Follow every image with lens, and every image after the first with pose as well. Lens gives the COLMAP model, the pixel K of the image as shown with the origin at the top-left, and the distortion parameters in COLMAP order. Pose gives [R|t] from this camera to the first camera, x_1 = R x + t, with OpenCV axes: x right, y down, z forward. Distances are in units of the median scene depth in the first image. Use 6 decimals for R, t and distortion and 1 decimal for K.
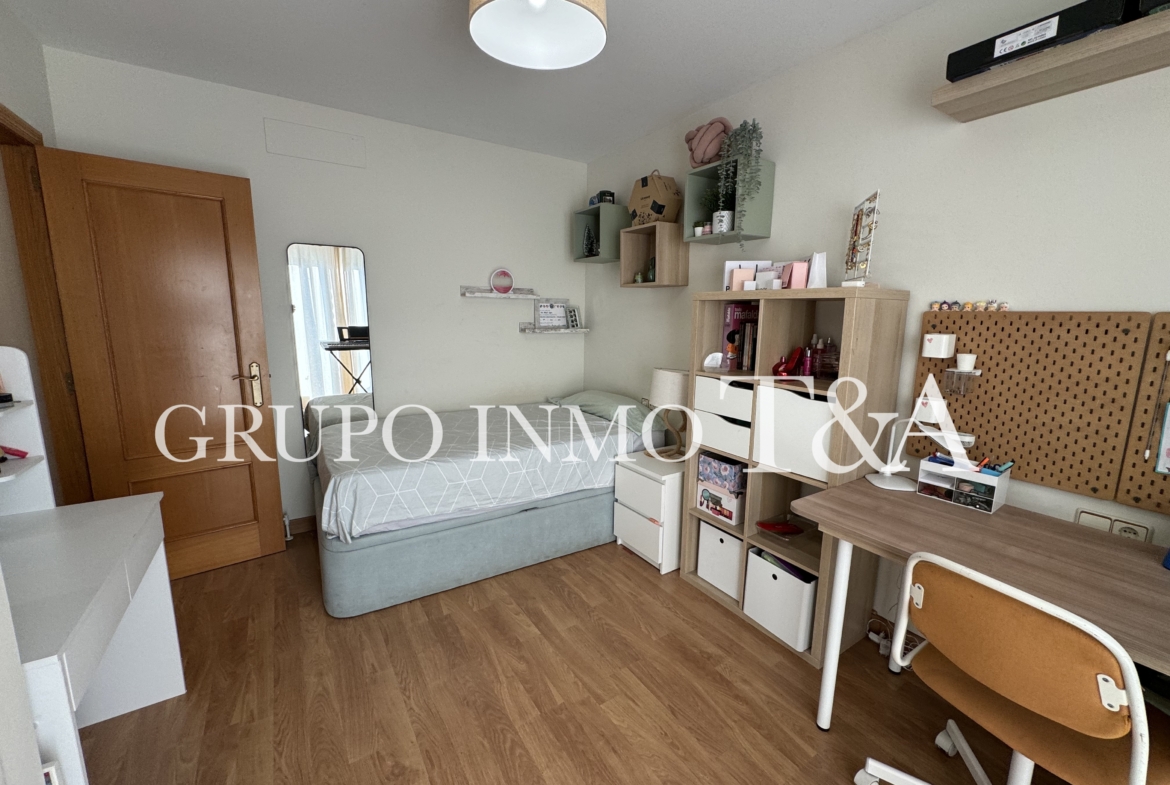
lens RADIAL K [[466.1, 0, 586.4], [0, 466.1, 389.2], [0, 0, 1]] dist [-0.004928, 0.000827]
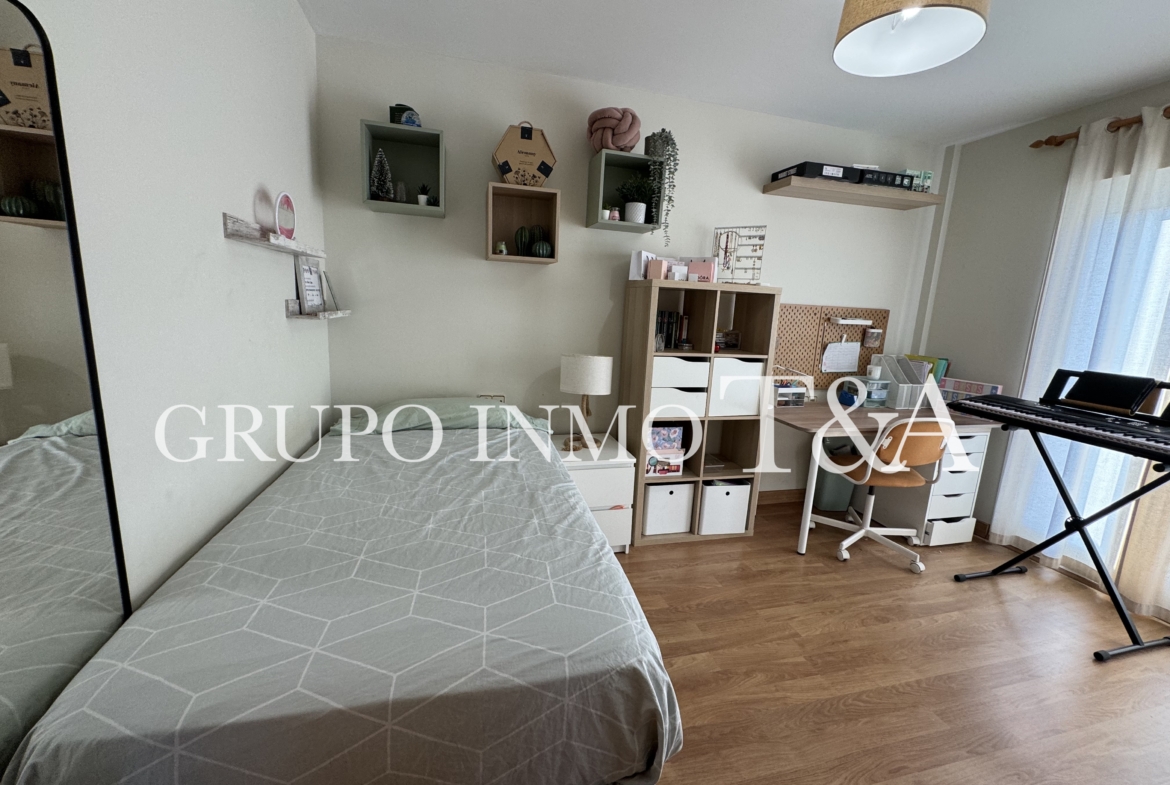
lens RADIAL K [[466.1, 0, 586.4], [0, 466.1, 389.2], [0, 0, 1]] dist [-0.004928, 0.000827]
pose [[0.313165, -0.167802, 0.934757, -0.886114], [0.111057, 0.983984, 0.139432, -0.129853], [-0.943183, 0.060146, 0.326785, 0.844337]]
